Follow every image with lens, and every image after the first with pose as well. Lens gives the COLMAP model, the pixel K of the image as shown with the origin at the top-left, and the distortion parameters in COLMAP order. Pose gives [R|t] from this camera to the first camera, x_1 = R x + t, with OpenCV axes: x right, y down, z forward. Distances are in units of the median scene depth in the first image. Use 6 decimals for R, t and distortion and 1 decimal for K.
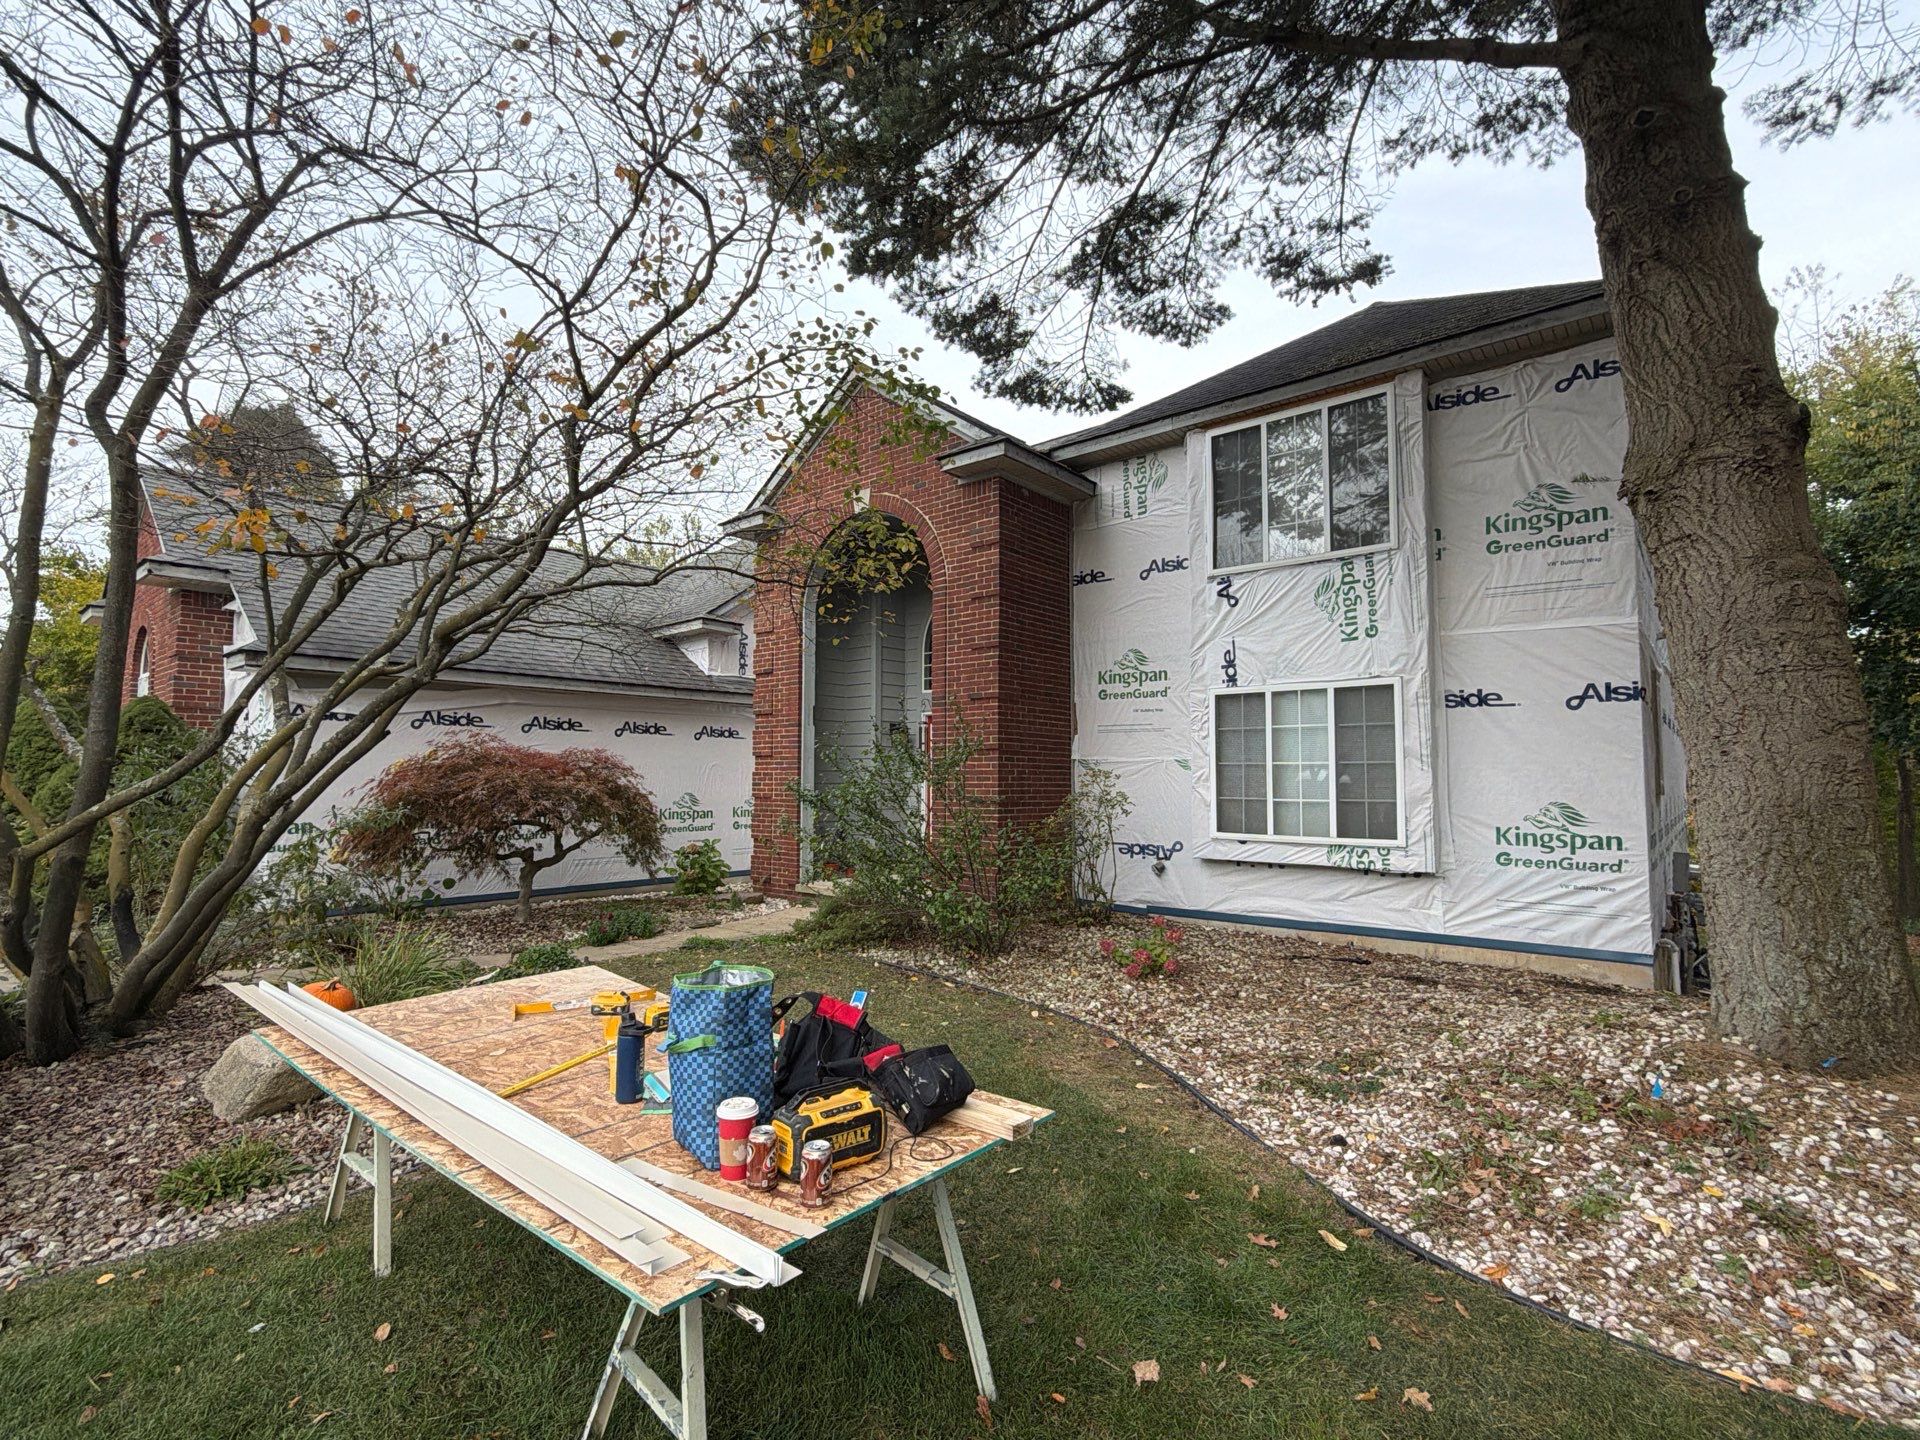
lens RADIAL K [[894.5, 0, 955.2], [0, 894.5, 735.3], [0, 0, 1]] dist [-0.013062, -0.000570]
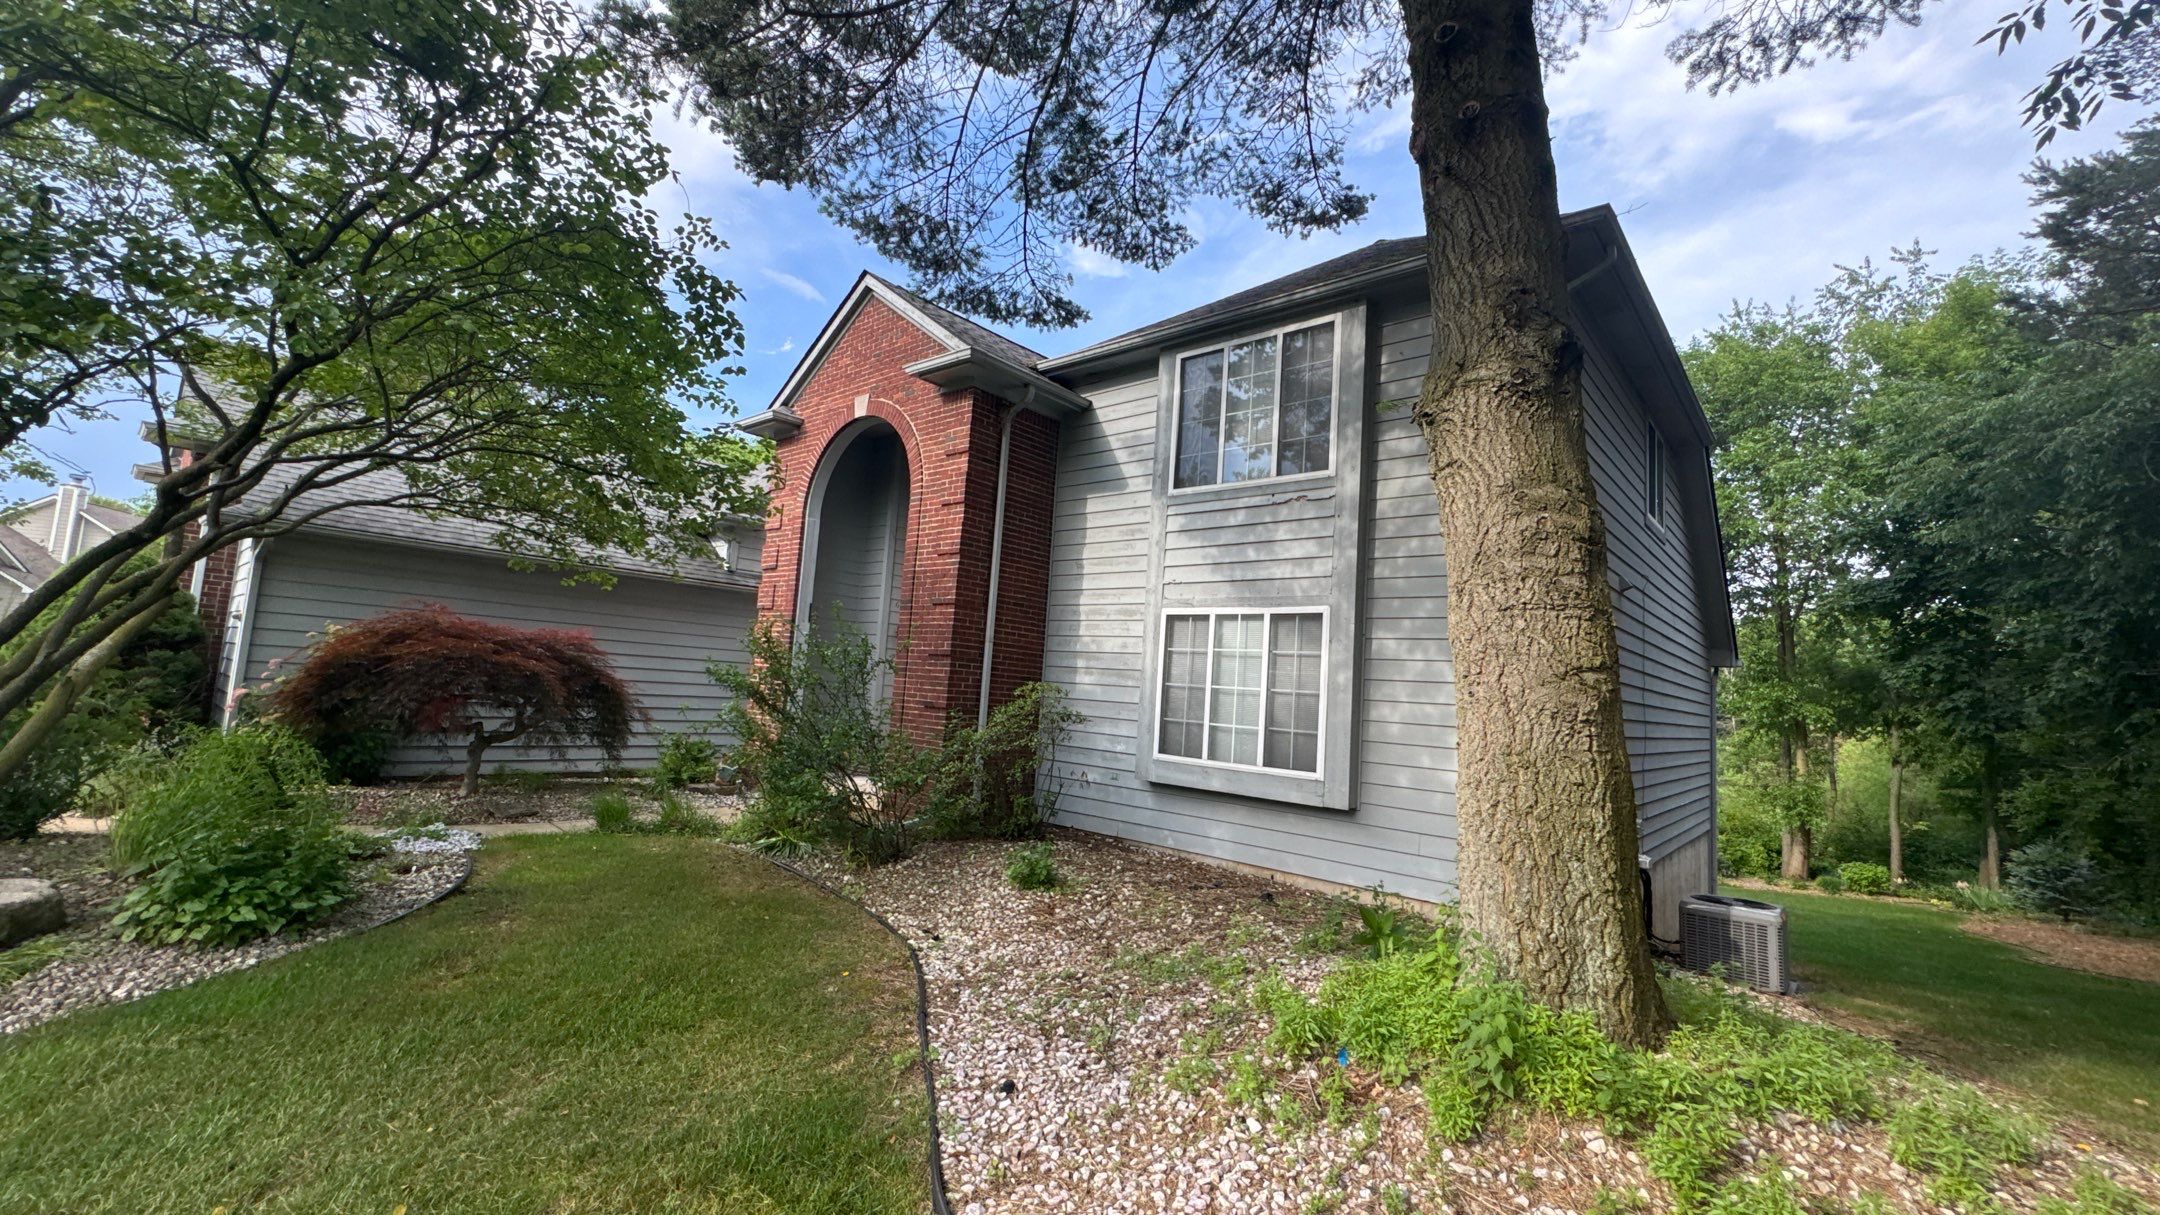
lens RADIAL K [[858.9, 0, 1075.7], [0, 858.9, 614.1], [0, 0, 1]] dist [-0.008437, -0.000069]
pose [[0.997409, 0.067377, -0.025200, 0.229317], [-0.068386, 0.996794, -0.041546, 0.001121], [0.022320, 0.043161, 0.998819, 0.042817]]
